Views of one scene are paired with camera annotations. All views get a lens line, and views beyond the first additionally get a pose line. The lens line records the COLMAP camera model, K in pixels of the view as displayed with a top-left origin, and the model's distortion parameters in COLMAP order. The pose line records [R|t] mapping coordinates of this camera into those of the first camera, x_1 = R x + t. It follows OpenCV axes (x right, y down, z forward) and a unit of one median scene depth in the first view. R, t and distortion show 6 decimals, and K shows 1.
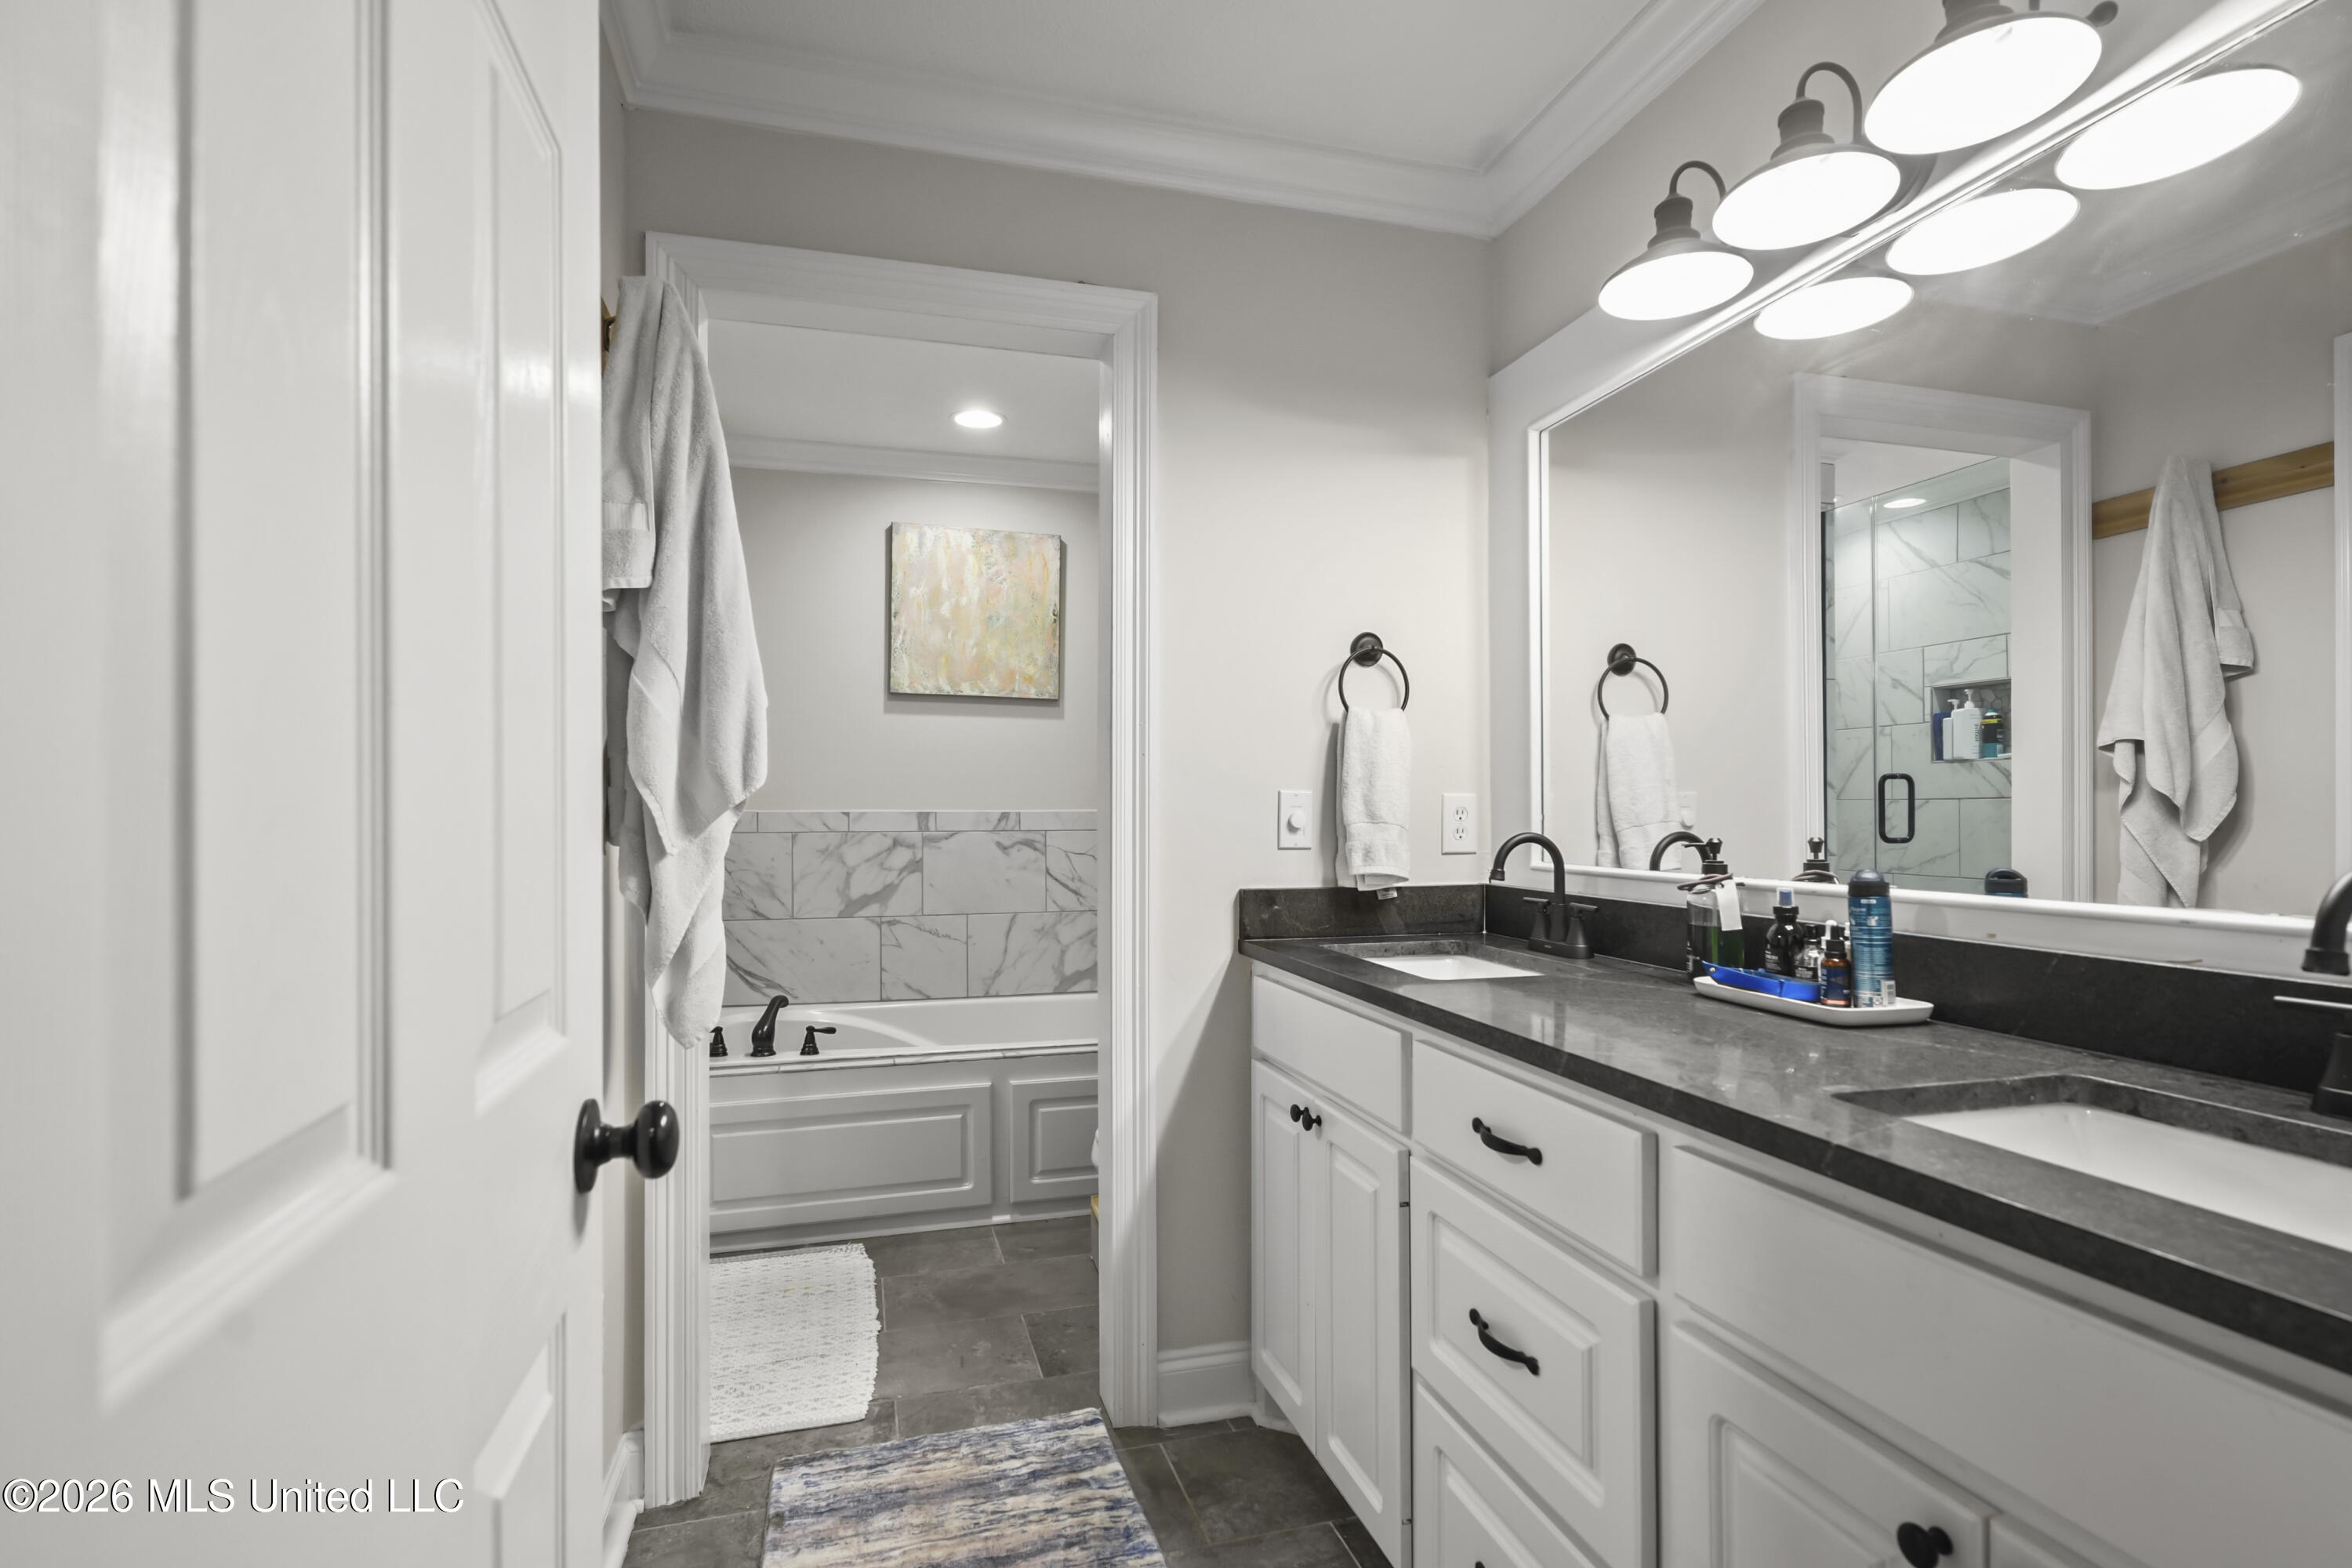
lens RADIAL K [[1140.5, 0, 1180.6], [0, 1140.5, 808.1], [0, 0, 1]] dist [-0.013016, 0.003912]
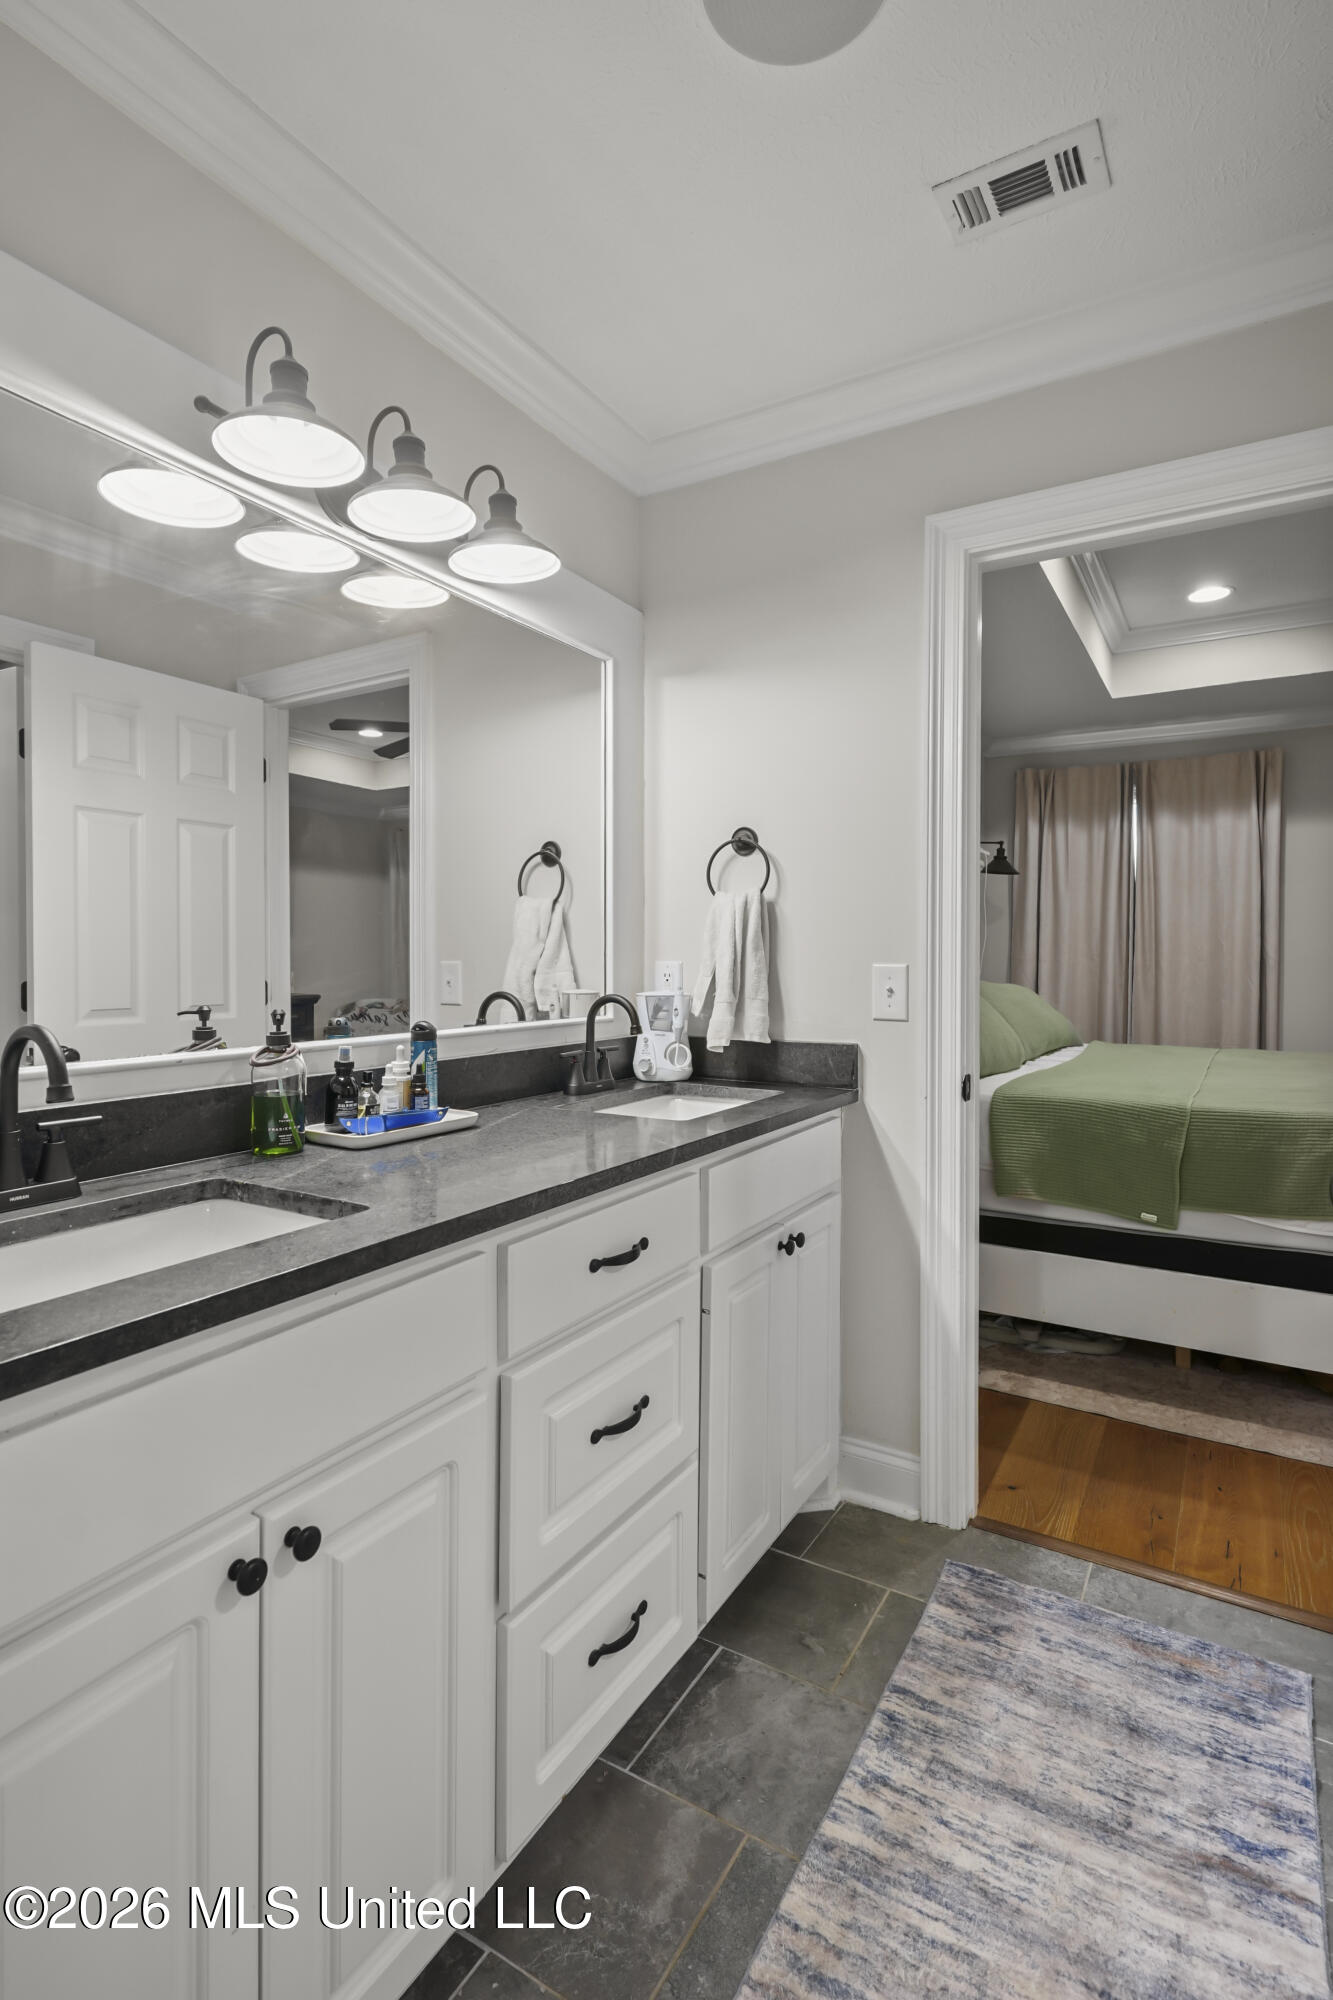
lens RADIAL K [[969.8, 0, 668.5], [0, 969.8, 1004.1], [0, 0, 1]] dist [-0.013016, 0.003912]
pose [[-0.670970, -0.006698, 0.741454, -0.541756], [0.009849, 0.999790, 0.017945, 0.016183], [-0.741419, 0.019343, -0.670764, 1.767133]]
